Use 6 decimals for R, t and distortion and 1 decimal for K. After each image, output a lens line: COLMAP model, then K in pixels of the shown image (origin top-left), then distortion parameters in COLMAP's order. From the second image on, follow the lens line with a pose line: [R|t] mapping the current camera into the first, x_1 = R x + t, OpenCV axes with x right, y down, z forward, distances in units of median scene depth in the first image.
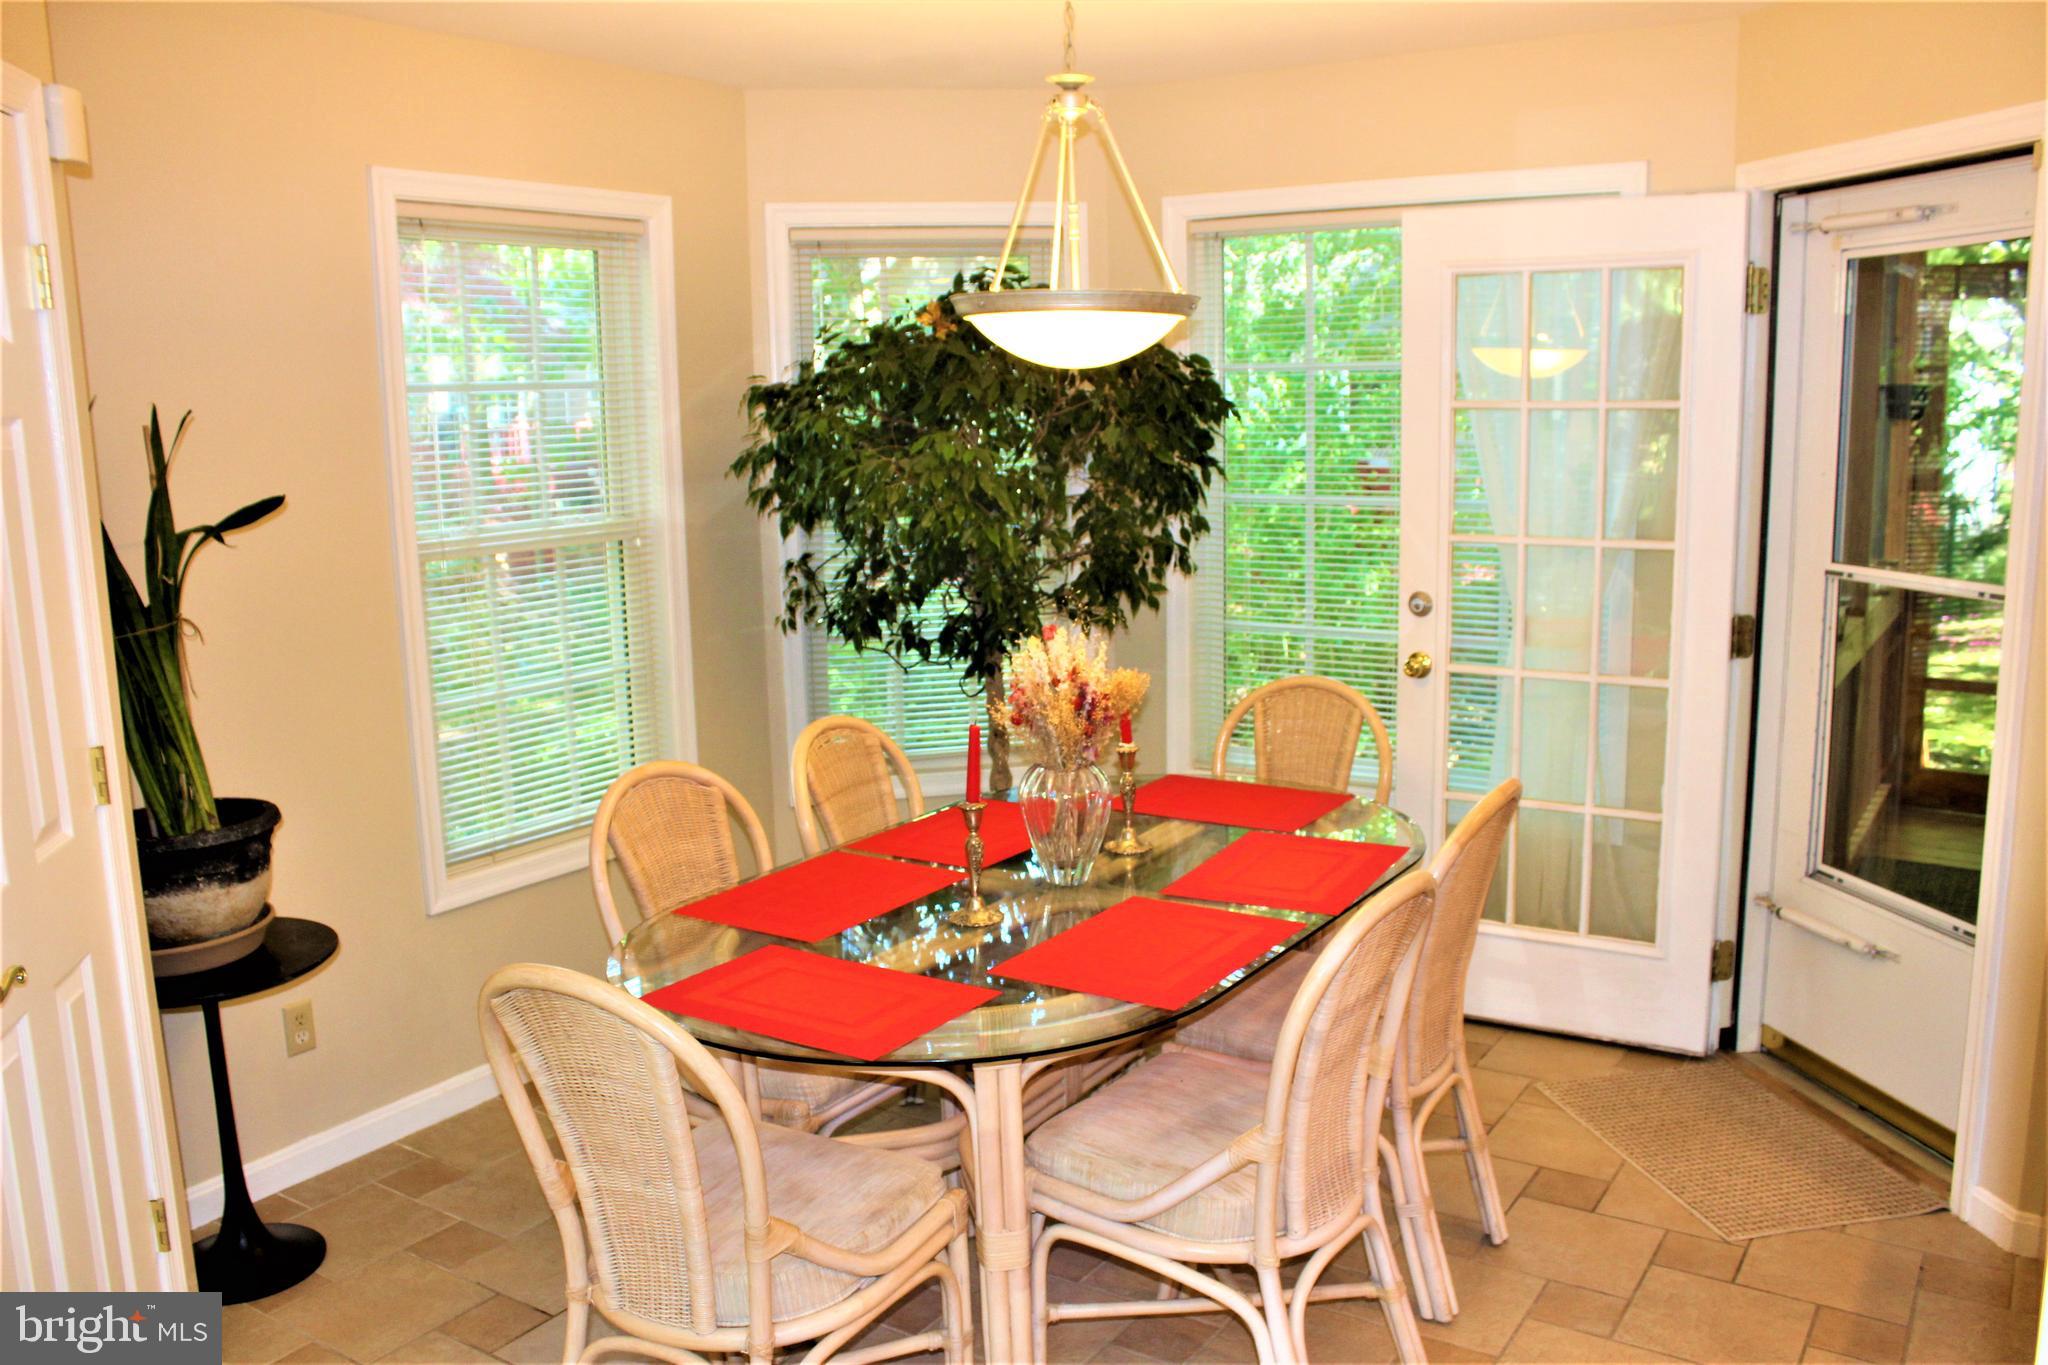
lens RADIAL K [[1708.3, 0, 1026.4], [0, 1708.3, 702.5], [0, 0, 1]] dist [-0.159717, 0.164334]
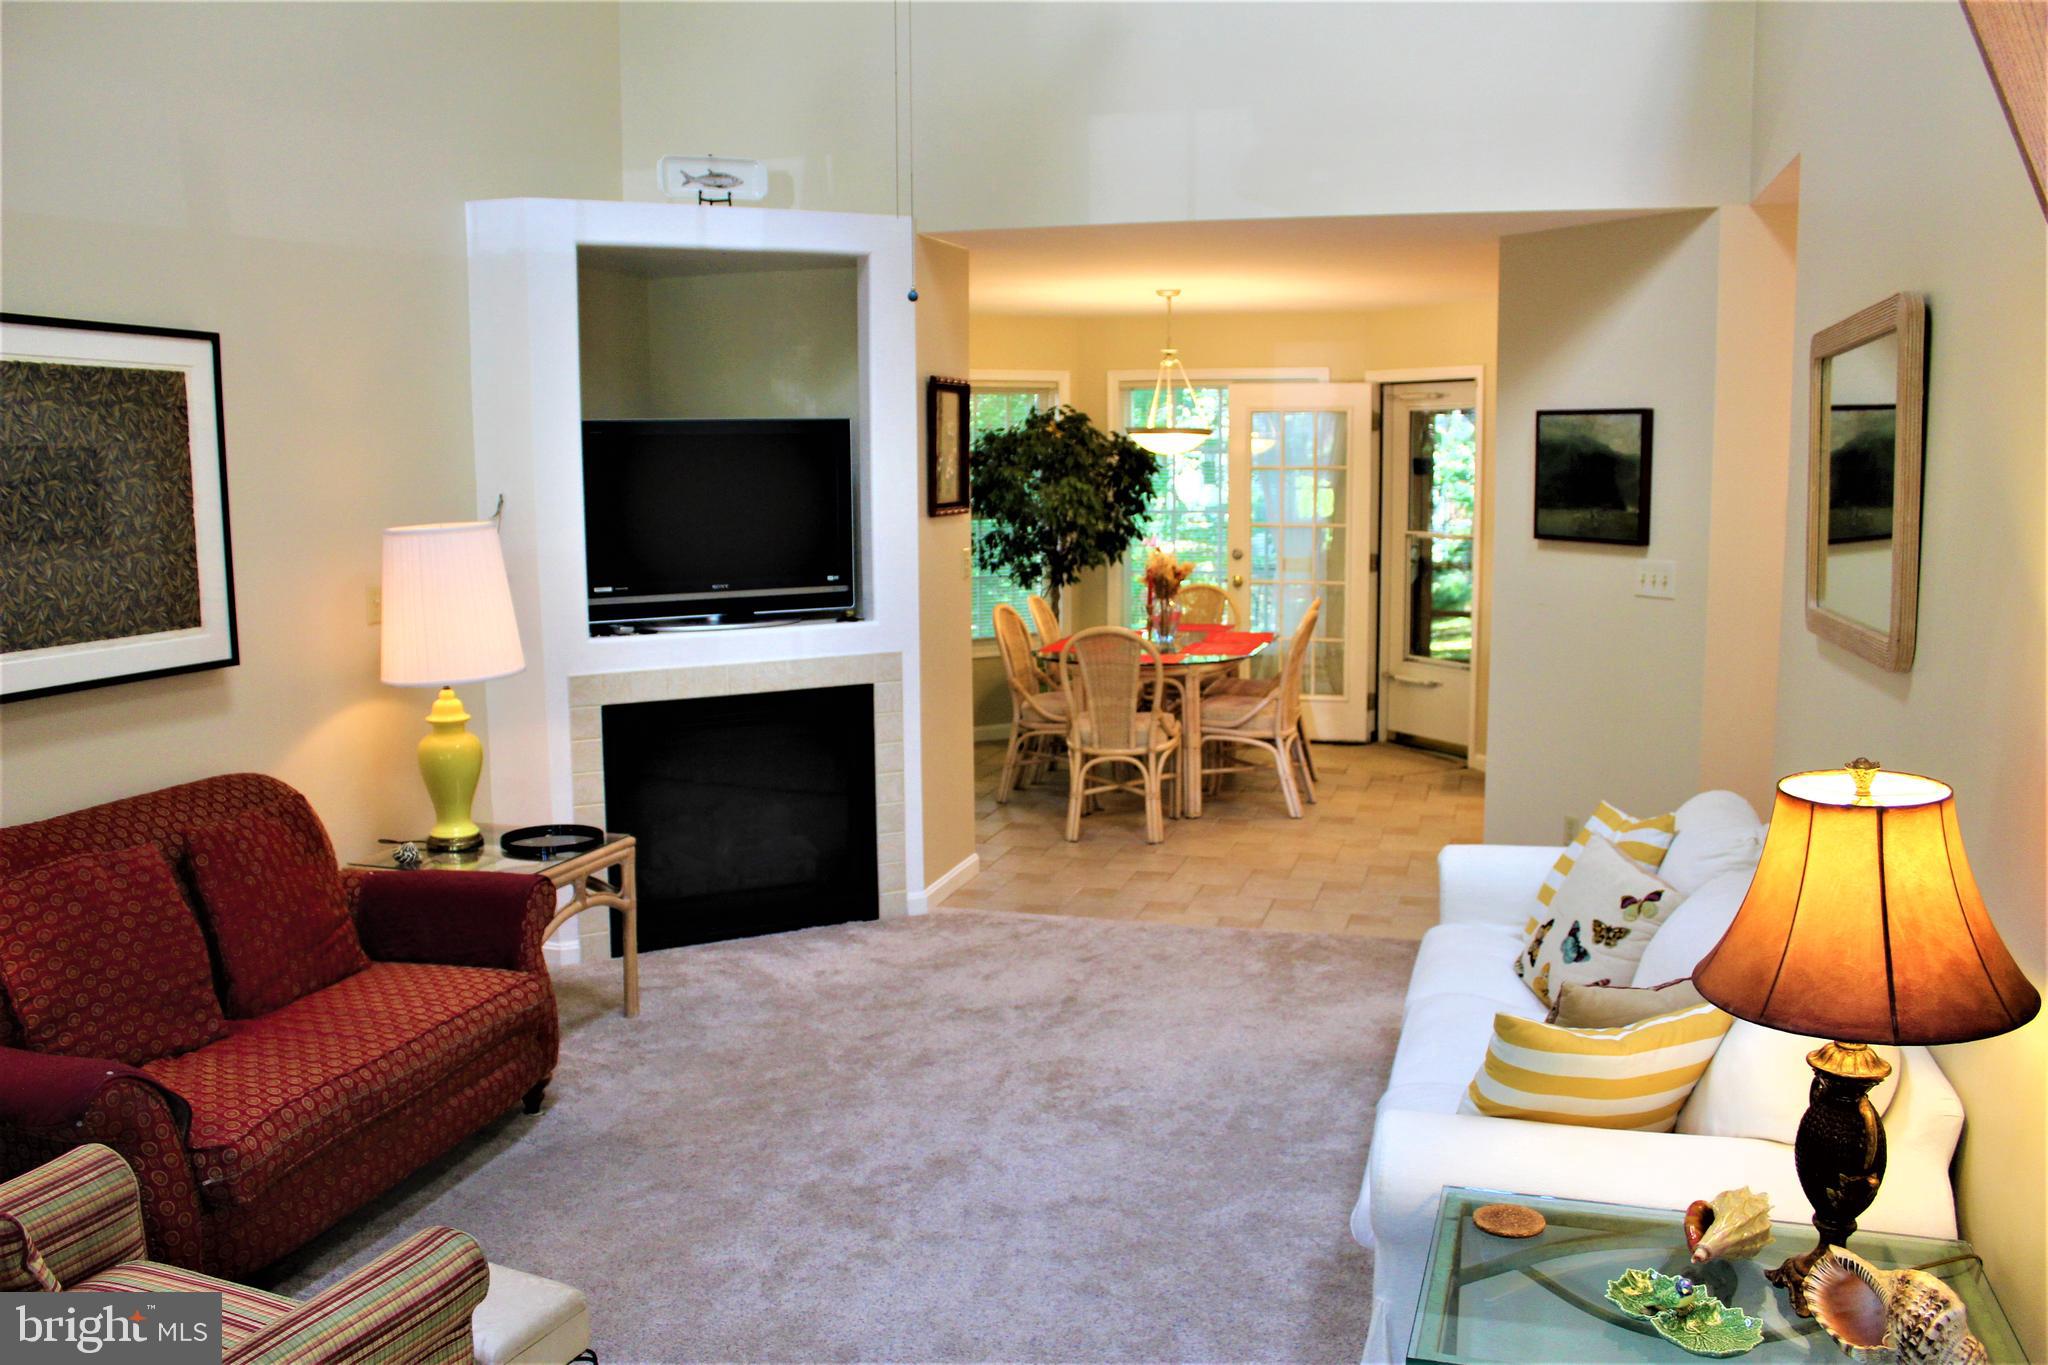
lens RADIAL K [[1708.3, 0, 1026.4], [0, 1708.3, 702.5], [0, 0, 1]] dist [-0.159717, 0.164334]
pose [[0.954826, -0.026064, 0.296021, -0.815253], [0.040113, 0.998334, -0.041482, 0.253770], [-0.294446, 0.051483, 0.954280, -1.236523]]
